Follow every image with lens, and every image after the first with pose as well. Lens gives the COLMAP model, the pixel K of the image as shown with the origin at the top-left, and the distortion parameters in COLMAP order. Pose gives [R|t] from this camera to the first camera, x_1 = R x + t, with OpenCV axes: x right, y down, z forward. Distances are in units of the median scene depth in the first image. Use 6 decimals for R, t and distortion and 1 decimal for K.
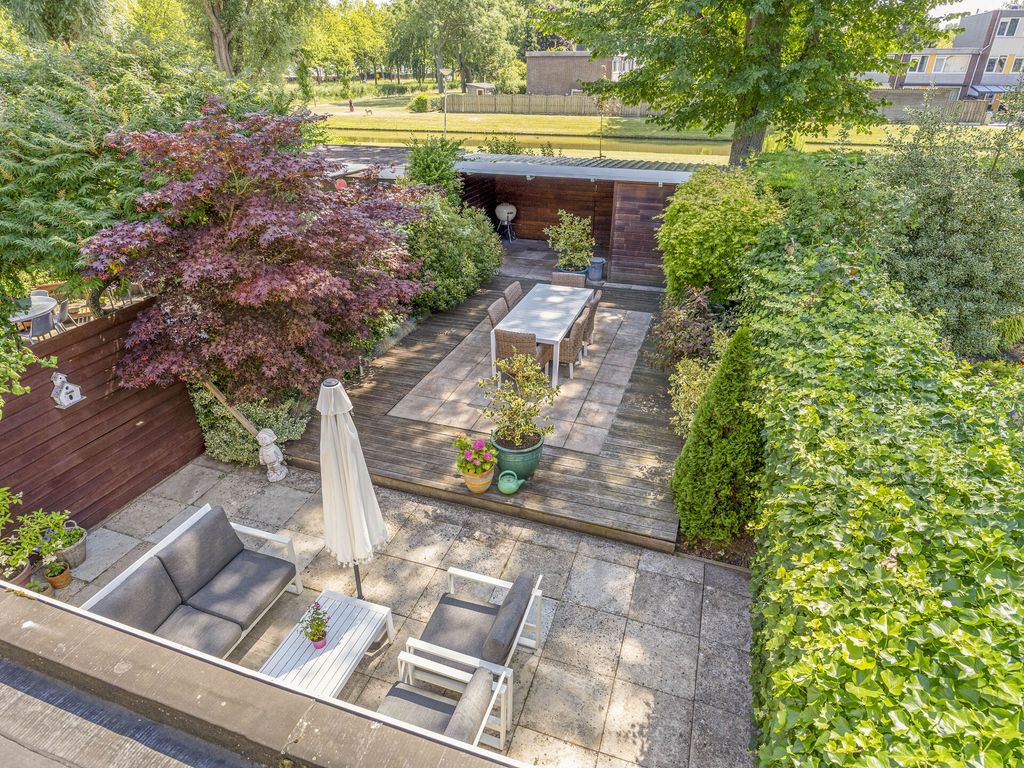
lens RADIAL K [[596.2, 0, 512.2], [0, 596.2, 381.2], [0, 0, 1]] dist [-0.005448, -0.002006]
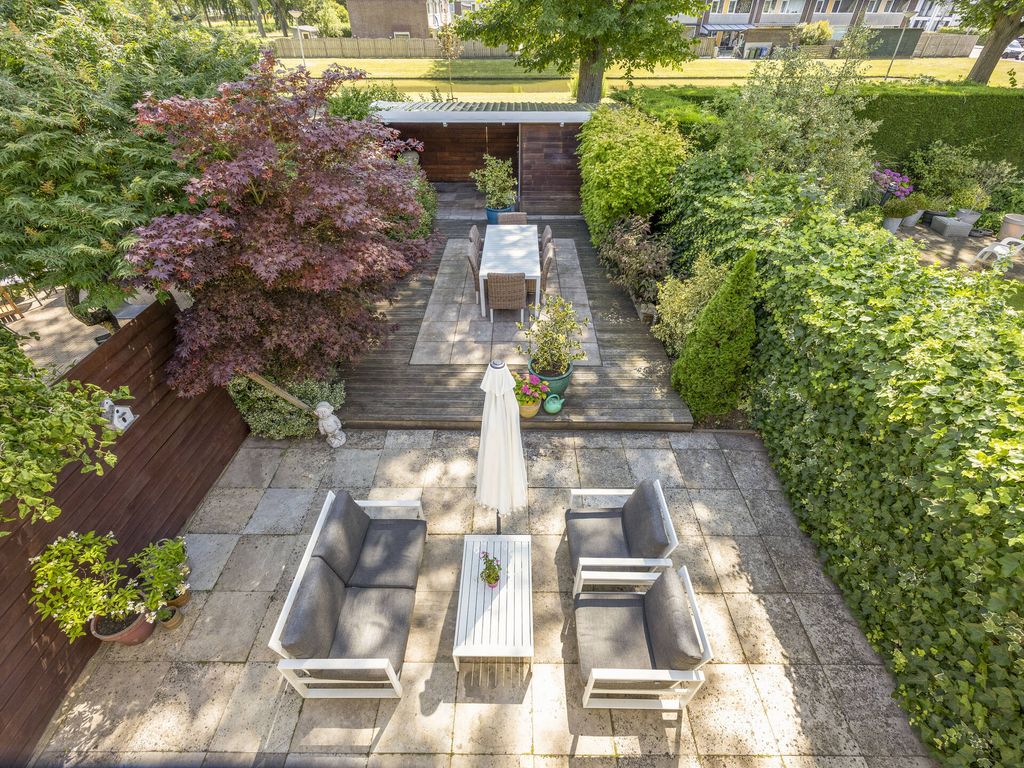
lens RADIAL K [[456.0, 0, 512.0], [0, 456.0, 384.0], [0, 0, 1]] dist [0.003307, -0.000067]
pose [[0.947958, -0.200181, 0.247594, -0.264795], [0.146681, 0.964767, 0.218425, -0.072245], [-0.282596, -0.170741, 0.943921, 0.136558]]
